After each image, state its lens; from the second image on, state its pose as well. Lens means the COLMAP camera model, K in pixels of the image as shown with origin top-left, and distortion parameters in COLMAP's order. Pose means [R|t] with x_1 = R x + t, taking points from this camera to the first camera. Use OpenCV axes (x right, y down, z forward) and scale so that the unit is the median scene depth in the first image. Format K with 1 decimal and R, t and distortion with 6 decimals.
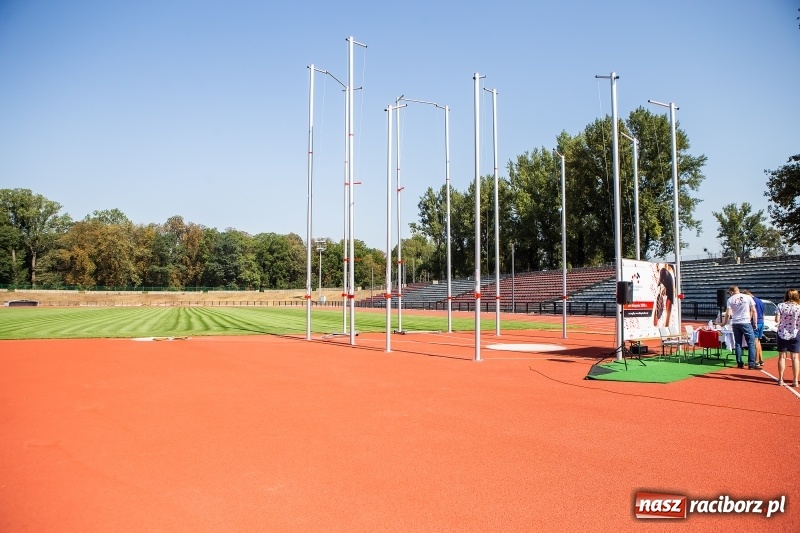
lens RADIAL K [[569.8, 0, 394.9], [0, 569.8, 268.8], [0, 0, 1]] dist [-0.109773, 0.084085]
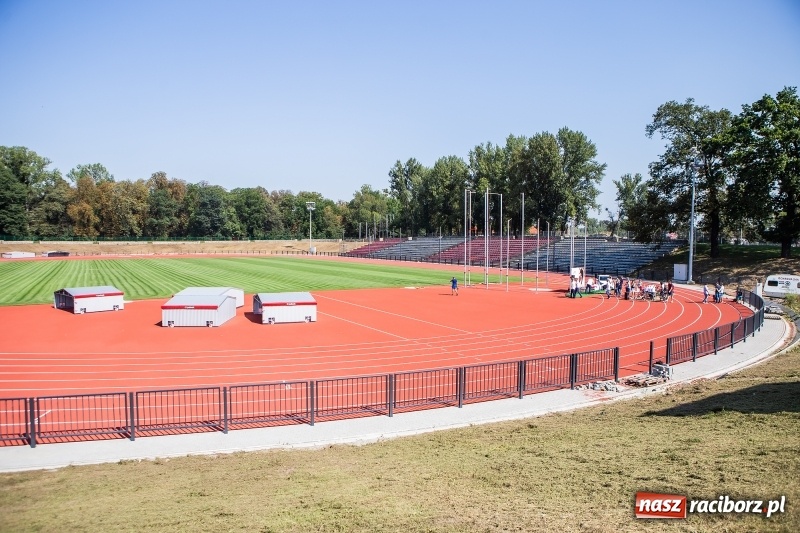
lens RADIAL K [[552.1, 0, 400.5], [0, 552.1, 263.7], [0, 0, 1]] dist [-0.107647, 0.079811]
pose [[0.989487, -0.002232, 0.144608, -0.090148], [-0.011814, 0.995292, 0.096203, -0.027023], [-0.144141, -0.096900, 0.984801, -0.175850]]
